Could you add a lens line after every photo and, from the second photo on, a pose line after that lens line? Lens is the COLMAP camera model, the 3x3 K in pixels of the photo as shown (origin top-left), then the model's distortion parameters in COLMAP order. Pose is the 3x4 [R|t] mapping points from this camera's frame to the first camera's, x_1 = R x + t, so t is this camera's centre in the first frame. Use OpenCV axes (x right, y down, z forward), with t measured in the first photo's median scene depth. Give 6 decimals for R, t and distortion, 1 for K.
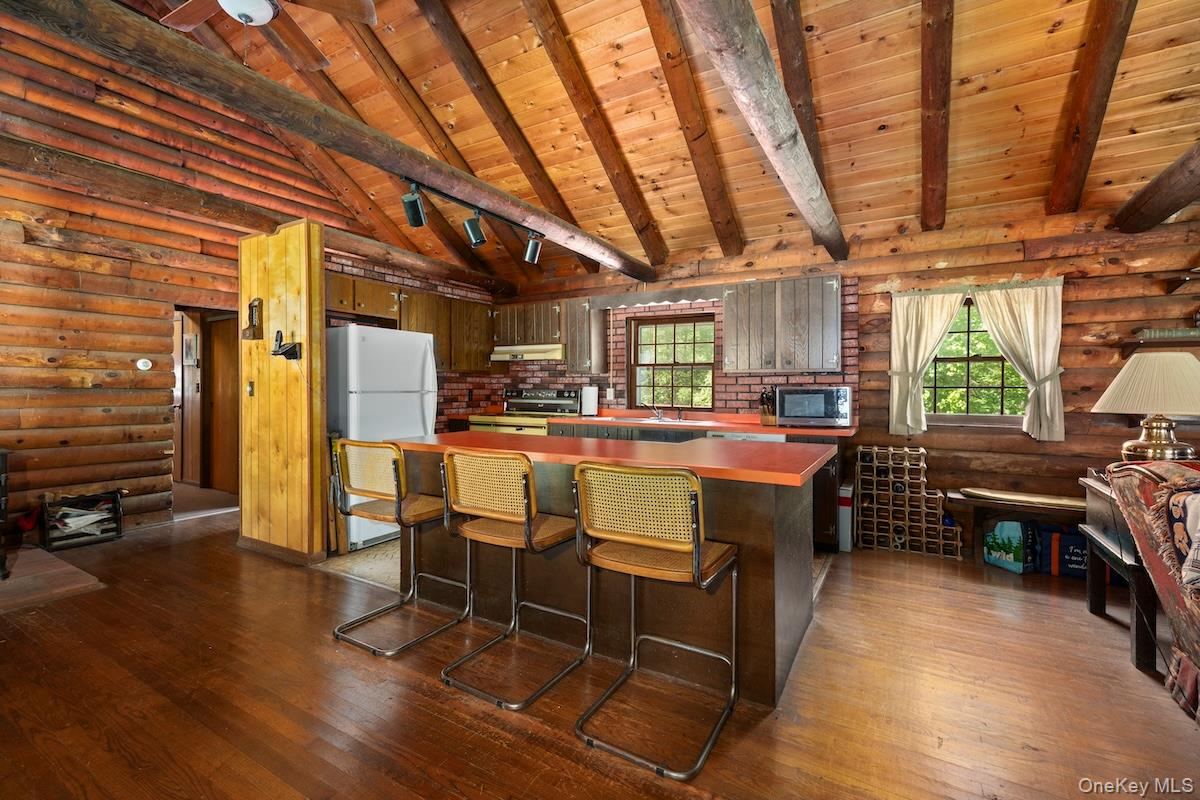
lens RADIAL K [[521.0, 0, 596.4], [0, 521.0, 389.6], [0, 0, 1]] dist [0.009923, -0.000279]
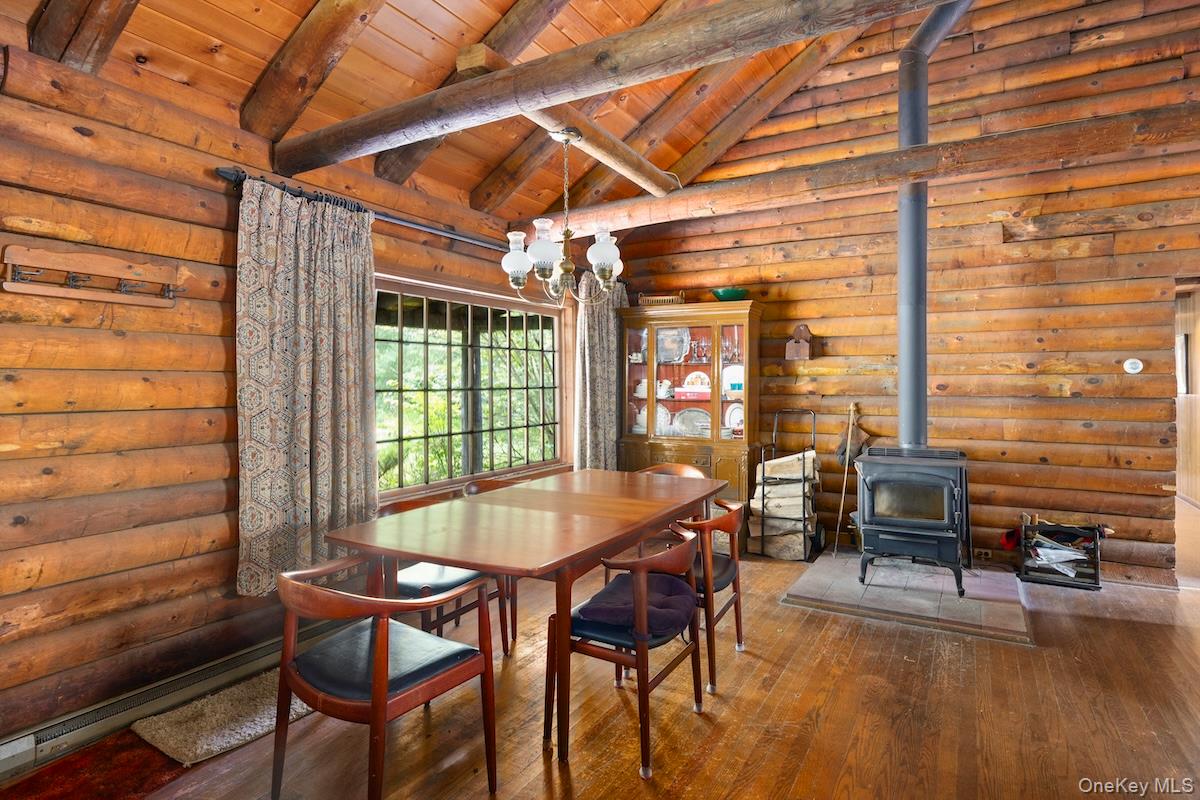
lens RADIAL K [[644.8, 0, 603.8], [0, 644.8, 377.5], [0, 0, 1]] dist [-0.001309, -0.001199]
pose [[0.021092, -0.012440, -0.999700, 0.041489], [-0.000184, 0.999923, -0.012447, -0.021354], [0.999778, 0.000447, 0.021088, 0.240545]]
